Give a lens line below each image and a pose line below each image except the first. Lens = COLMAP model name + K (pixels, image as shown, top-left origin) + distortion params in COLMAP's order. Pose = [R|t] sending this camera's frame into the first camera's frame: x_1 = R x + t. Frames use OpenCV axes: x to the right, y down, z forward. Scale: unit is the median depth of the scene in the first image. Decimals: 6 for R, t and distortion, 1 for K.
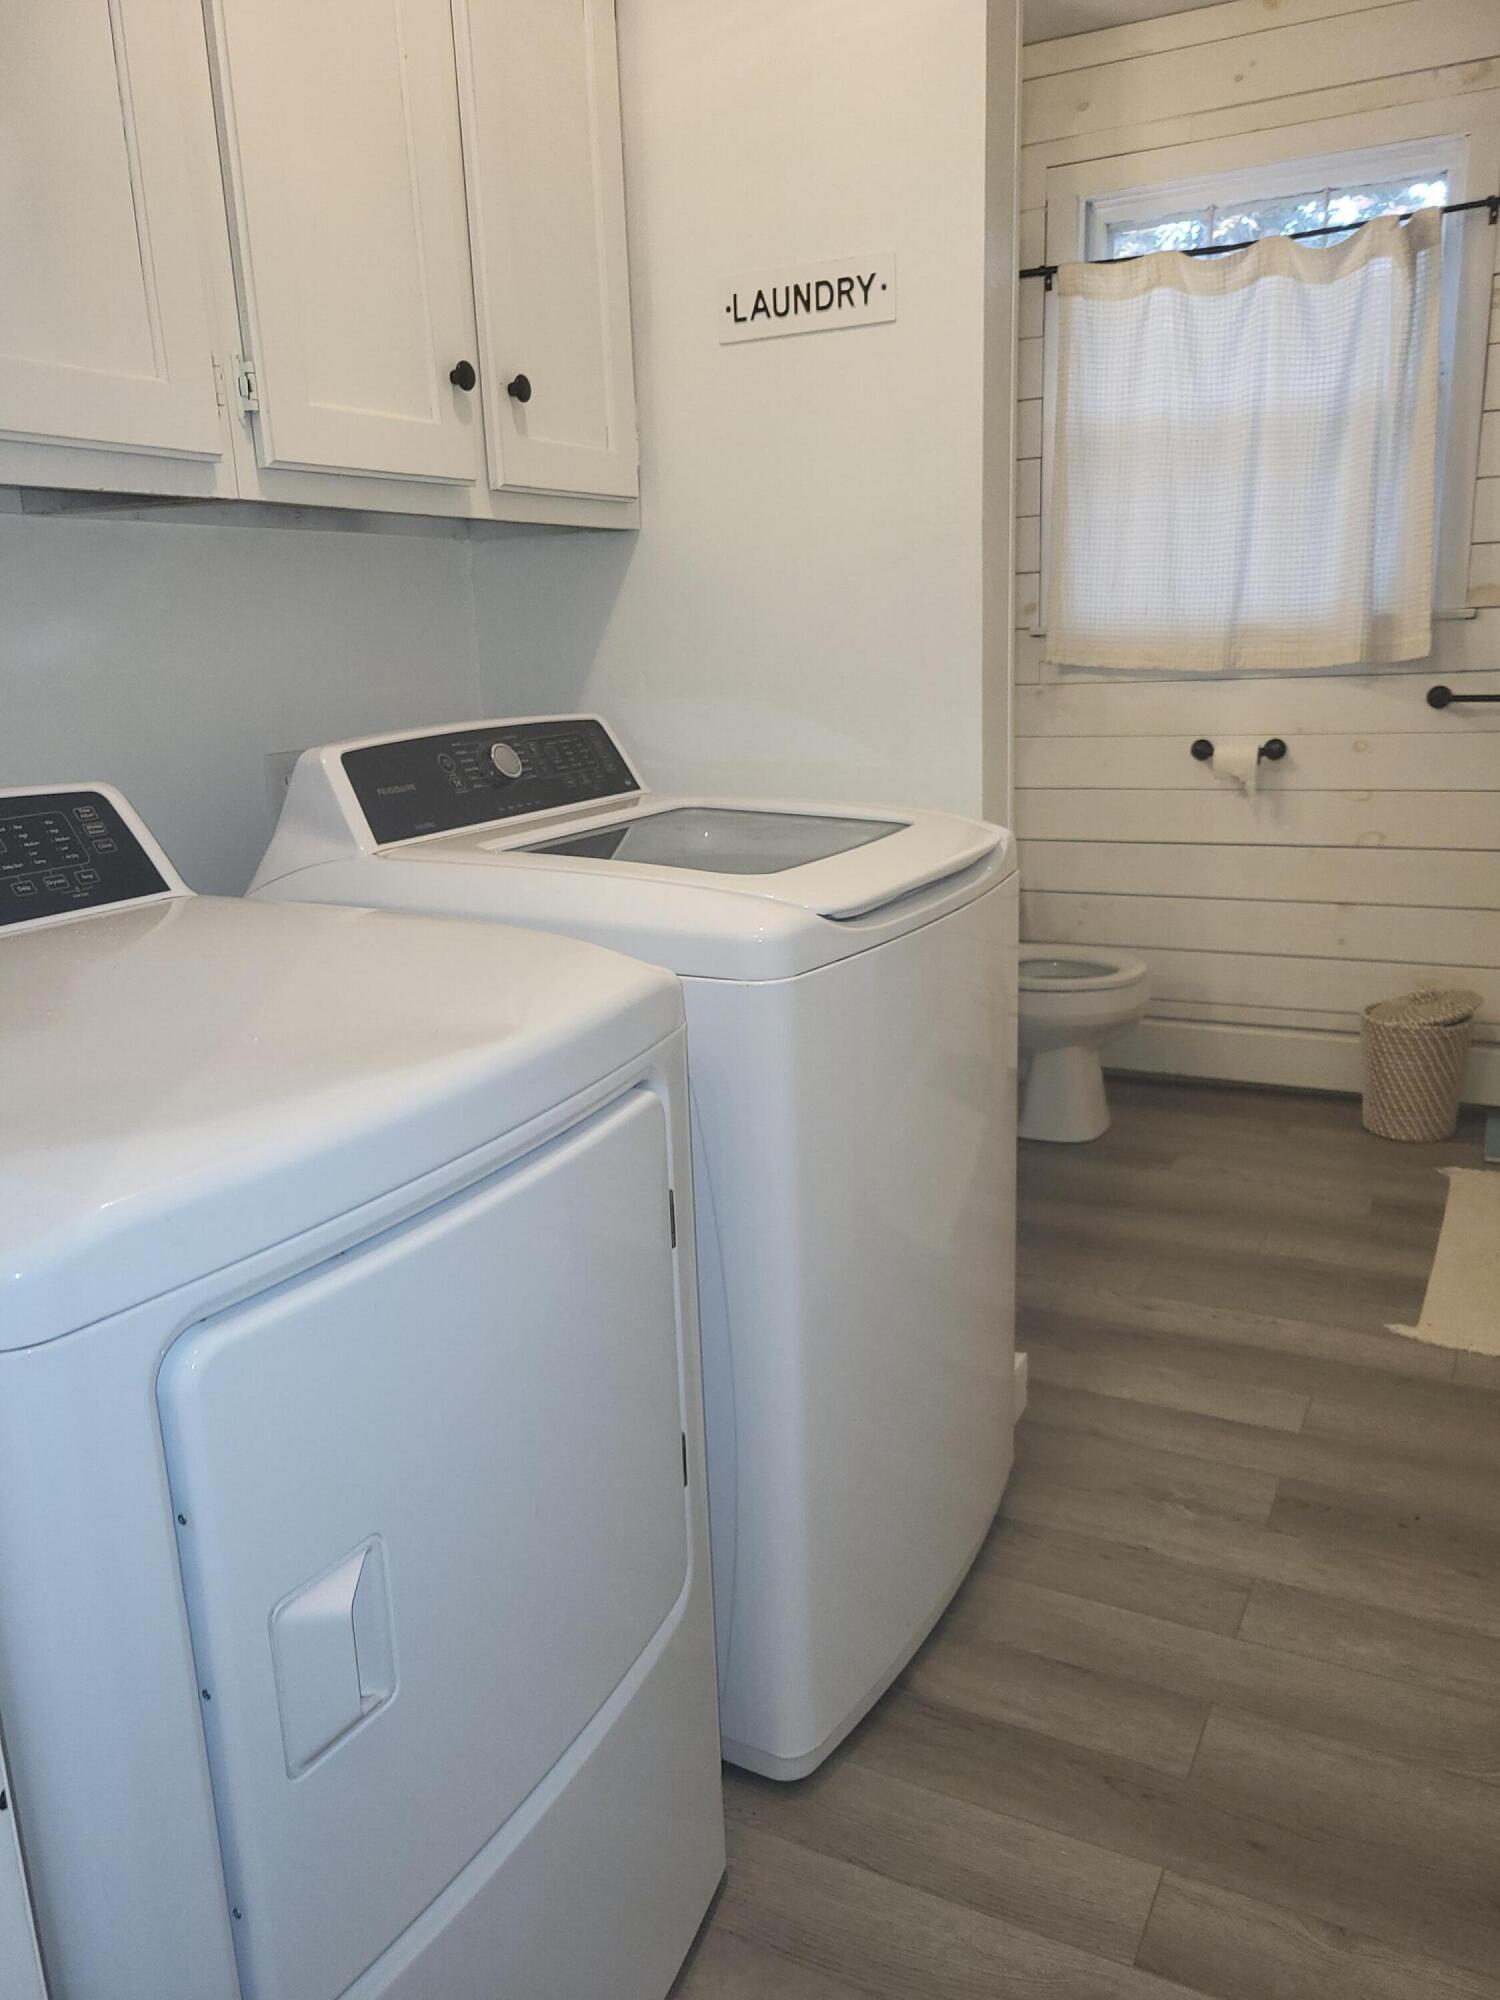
lens RADIAL K [[1515.2, 0, 754.6], [0, 1515.2, 1010.8], [0, 0, 1]] dist [0.051026, -0.013722]
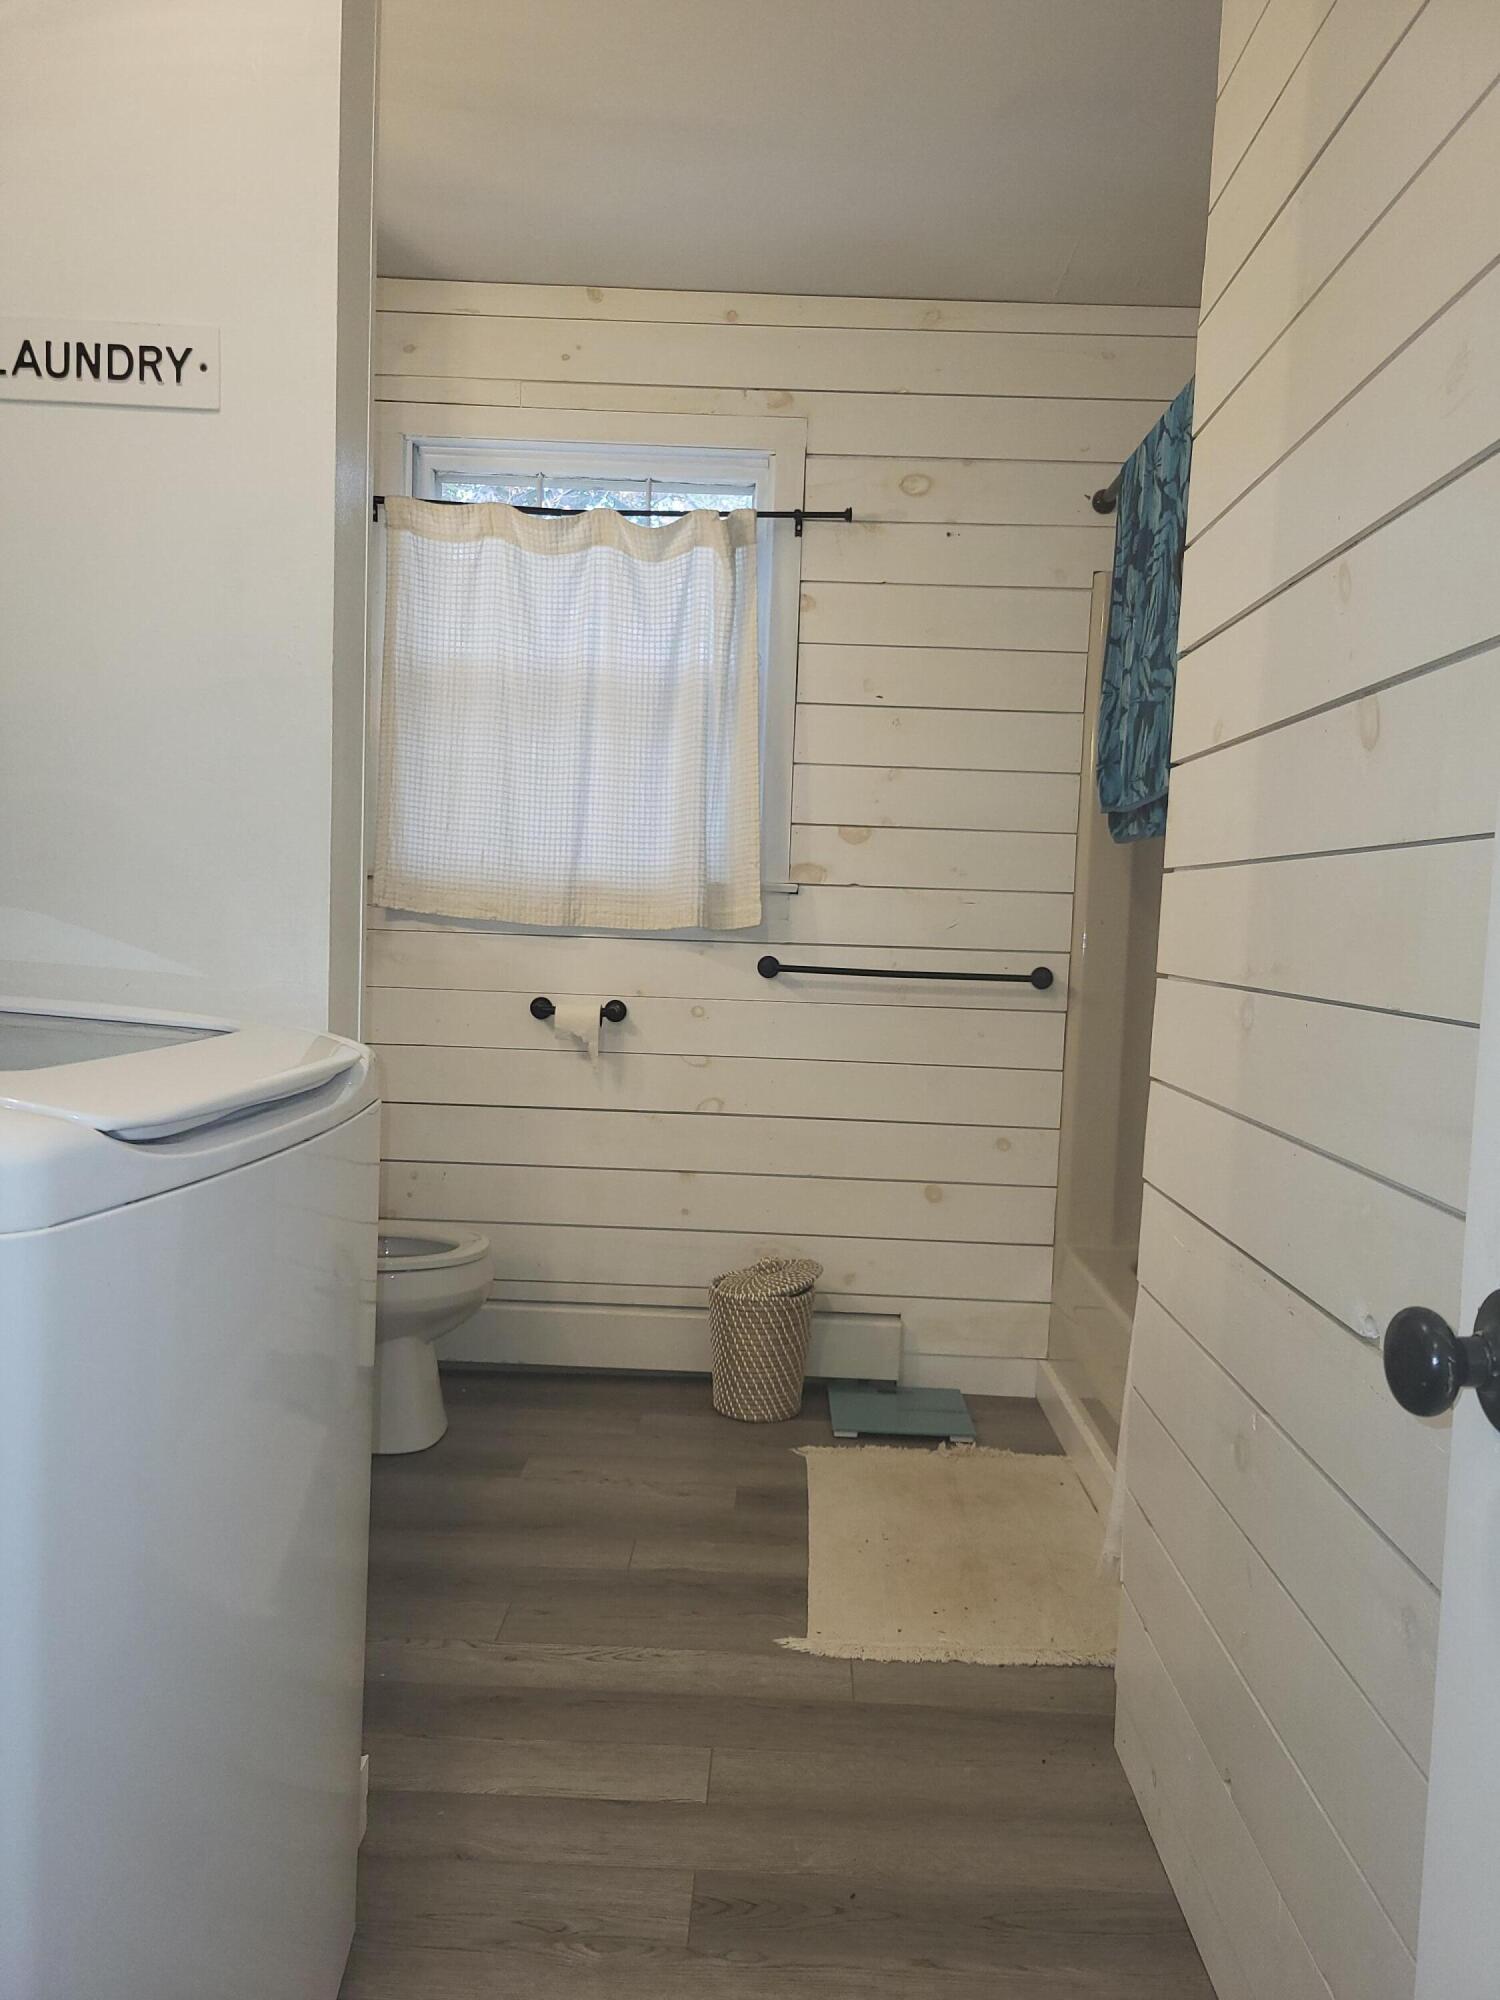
lens RADIAL K [[1515.2, 0, 773.0], [0, 1515.2, 1041.1], [0, 0, 1]] dist [0.051026, -0.013722]
pose [[0.892430, 0.041155, 0.449306, 0.002445], [0.036860, 0.985852, -0.163513, 0.007257], [-0.449678, 0.162485, 0.878287, 0.133409]]
